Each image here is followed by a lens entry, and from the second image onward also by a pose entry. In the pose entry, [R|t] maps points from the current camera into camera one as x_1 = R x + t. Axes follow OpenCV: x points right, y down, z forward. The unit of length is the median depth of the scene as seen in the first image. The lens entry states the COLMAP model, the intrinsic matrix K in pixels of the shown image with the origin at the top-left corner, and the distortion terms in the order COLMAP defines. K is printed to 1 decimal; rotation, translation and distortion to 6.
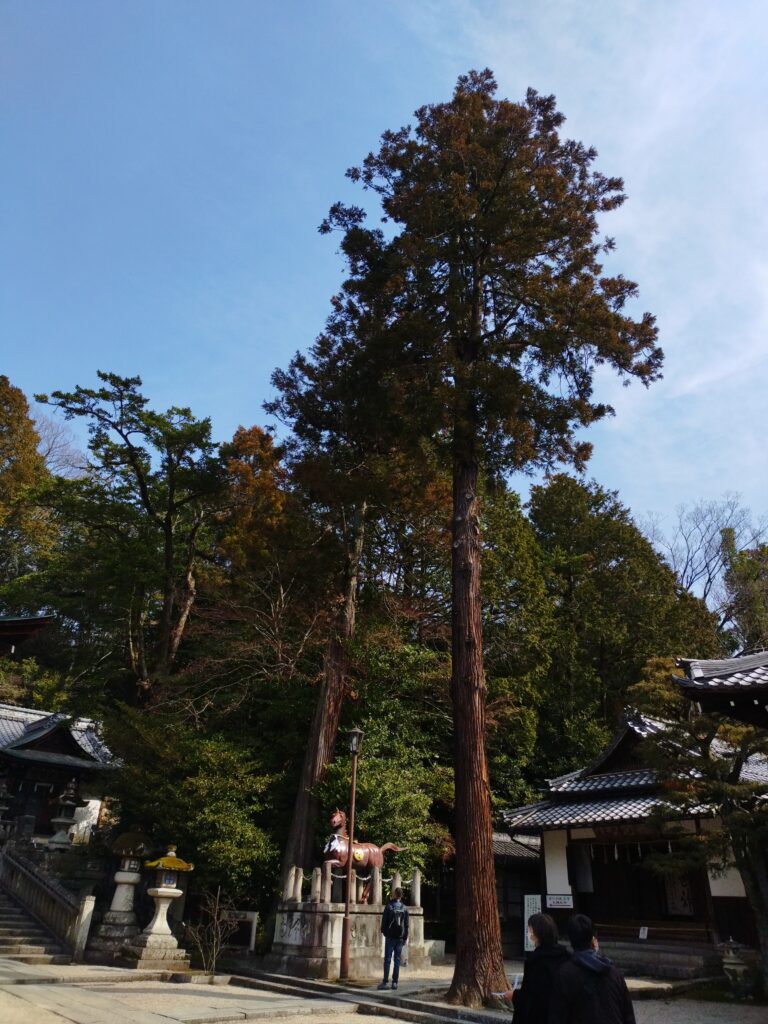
lens RADIAL K [[760.8, 0, 391.4], [0, 760.8, 515.2], [0, 0, 1]] dist [0.041035, -0.031806]
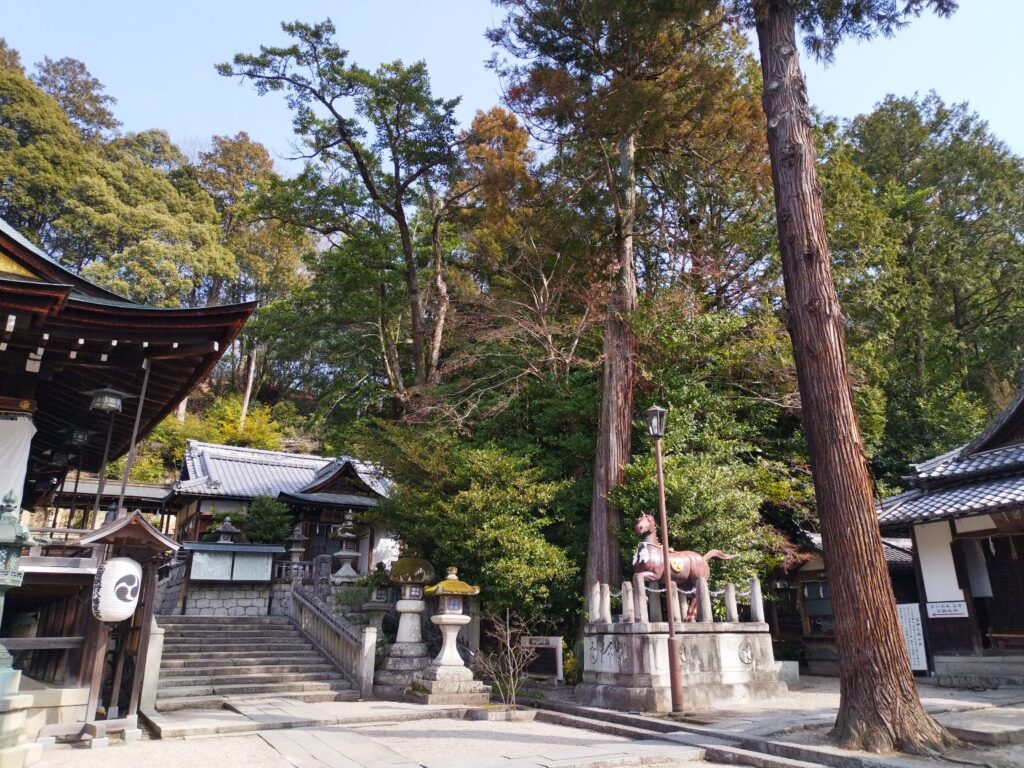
lens RADIAL K [[760.8, 0, 517.4], [0, 760.8, 380.6], [0, 0, 1]] dist [0.041035, -0.031806]
pose [[0.972499, -0.111391, -0.204544, -0.018724], [0.140737, 0.980799, 0.135003, 0.115377], [0.185578, -0.160077, 0.969503, 0.213456]]
